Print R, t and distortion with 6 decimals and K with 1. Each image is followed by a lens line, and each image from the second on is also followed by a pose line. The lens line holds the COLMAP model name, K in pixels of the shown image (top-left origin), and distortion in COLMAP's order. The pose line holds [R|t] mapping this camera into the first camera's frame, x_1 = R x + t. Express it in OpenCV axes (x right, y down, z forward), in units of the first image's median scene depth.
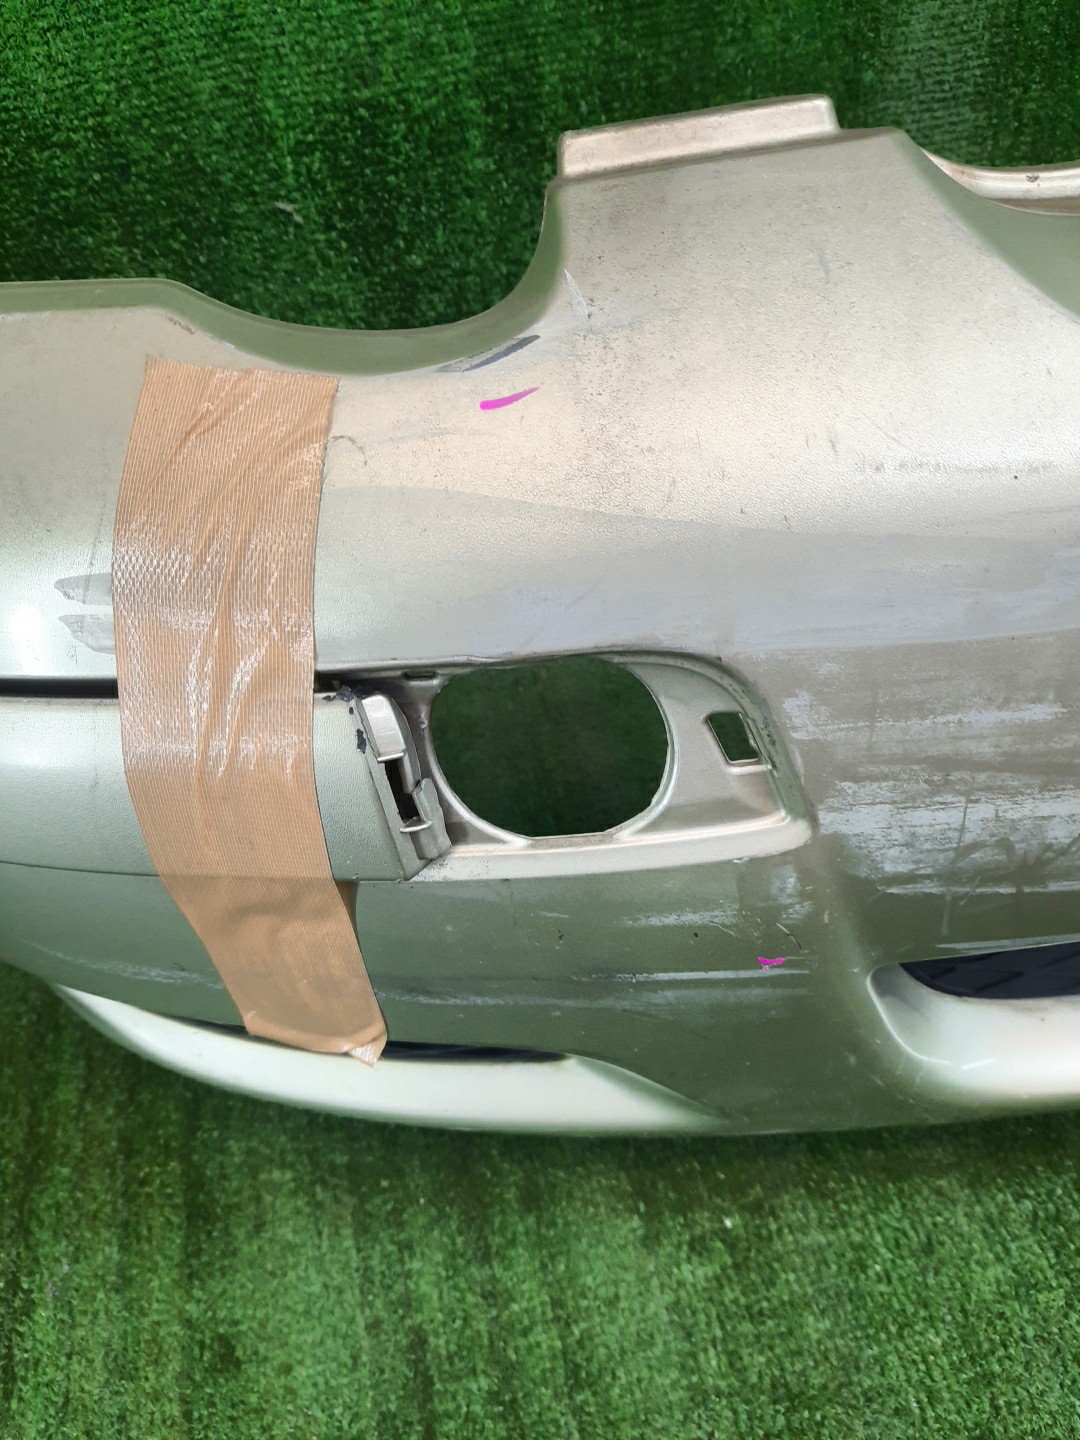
lens RADIAL K [[1028.8, 0, 540.0], [0, 1028.8, 720.0], [0, 0, 1]] dist [0.017323, -0.003189]
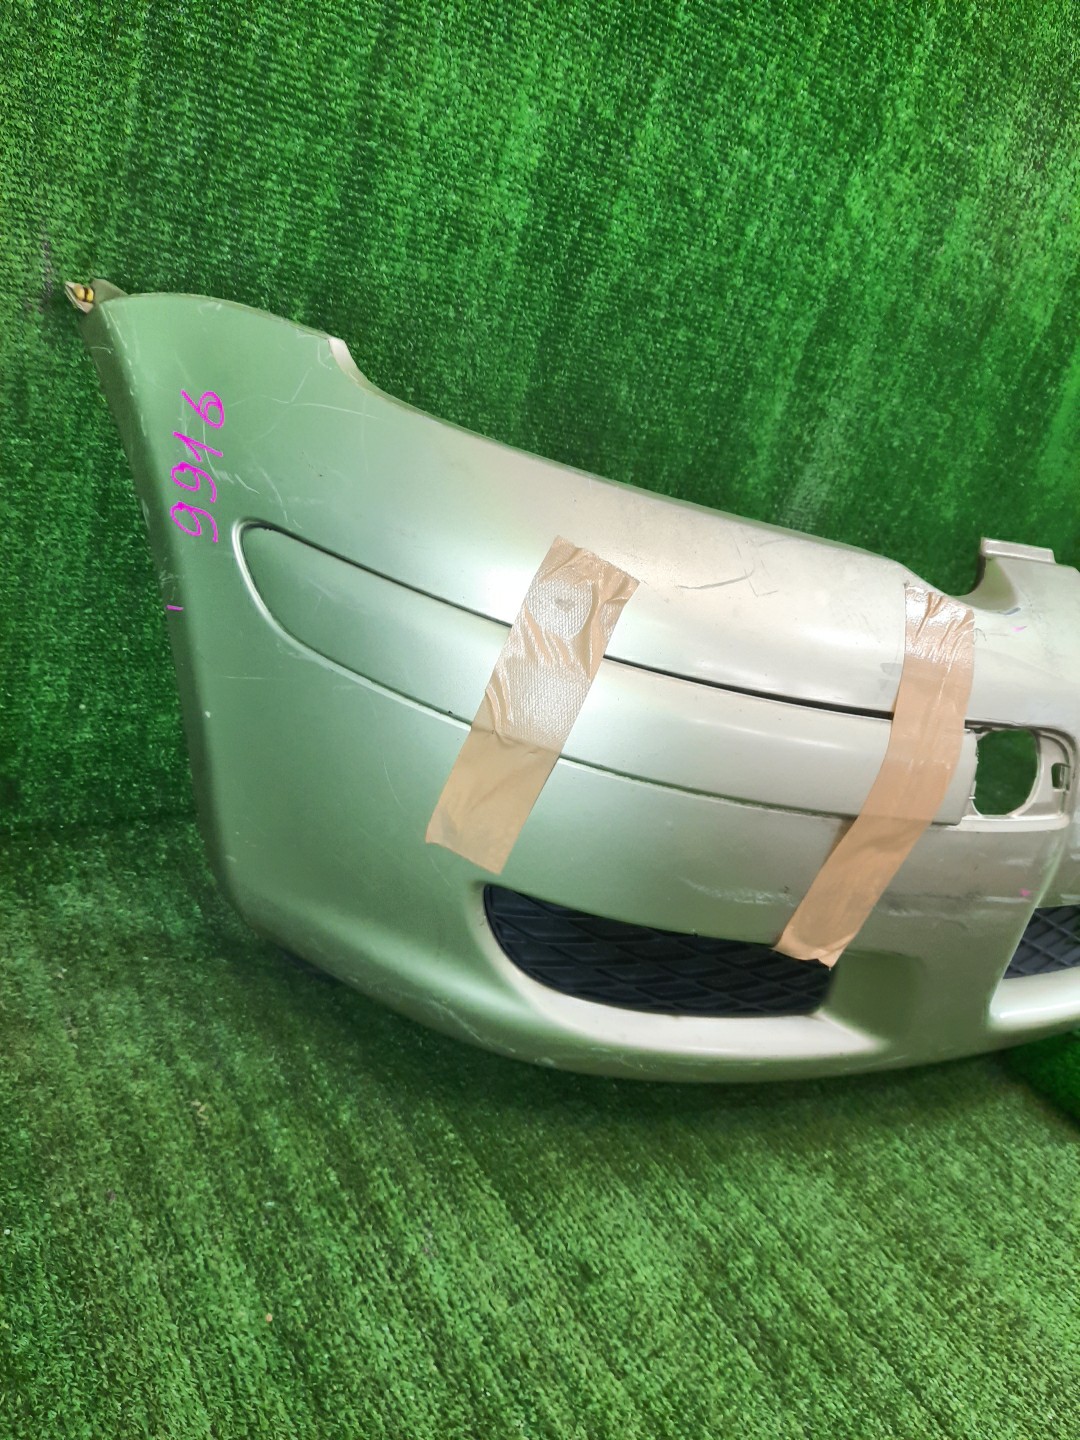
lens RADIAL K [[1028.8, 0, 540.0], [0, 1028.8, 720.0], [0, 0, 1]] dist [0.017323, -0.003189]
pose [[0.853120, 0.155607, 0.497969, -2.094182], [-0.004315, 0.956556, -0.291516, 0.608919], [-0.521698, 0.246549, 0.816728, -0.400377]]
